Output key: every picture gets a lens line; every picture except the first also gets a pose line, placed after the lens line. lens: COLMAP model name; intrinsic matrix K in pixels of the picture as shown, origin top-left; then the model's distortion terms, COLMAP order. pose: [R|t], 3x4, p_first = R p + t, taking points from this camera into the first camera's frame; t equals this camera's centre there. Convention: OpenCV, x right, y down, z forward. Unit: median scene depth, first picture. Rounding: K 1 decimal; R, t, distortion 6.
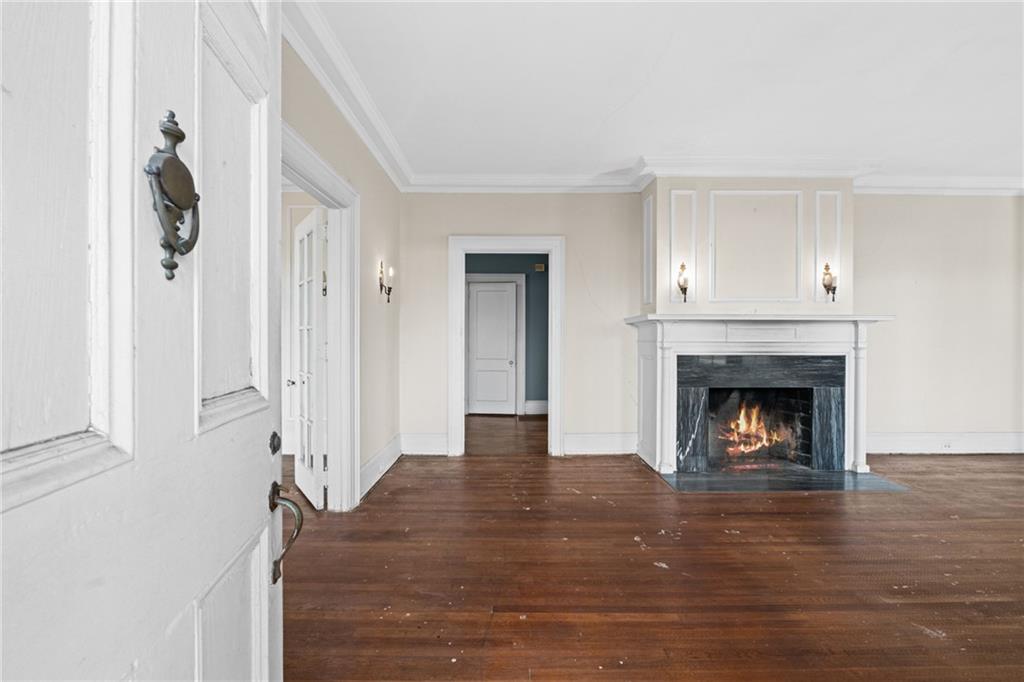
lens RADIAL K [[450.1, 0, 508.4], [0, 450.1, 338.5], [0, 0, 1]] dist [-0.017086, 0.003996]
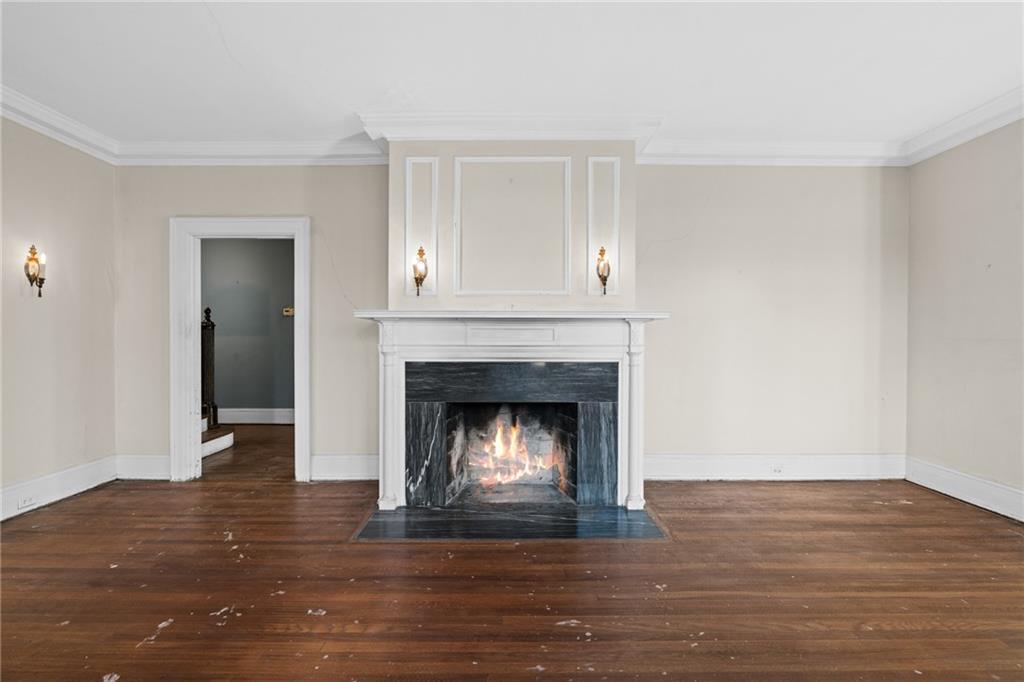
lens RADIAL K [[450.1, 0, 509.7], [0, 450.1, 338.3], [0, 0, 1]] dist [-0.017086, 0.003996]
pose [[1.000000, -0.000073, 0.000860, 0.557466], [0.000072, 1.000000, 0.000280, -0.005012], [-0.000860, -0.000280, 1.000000, 0.195521]]
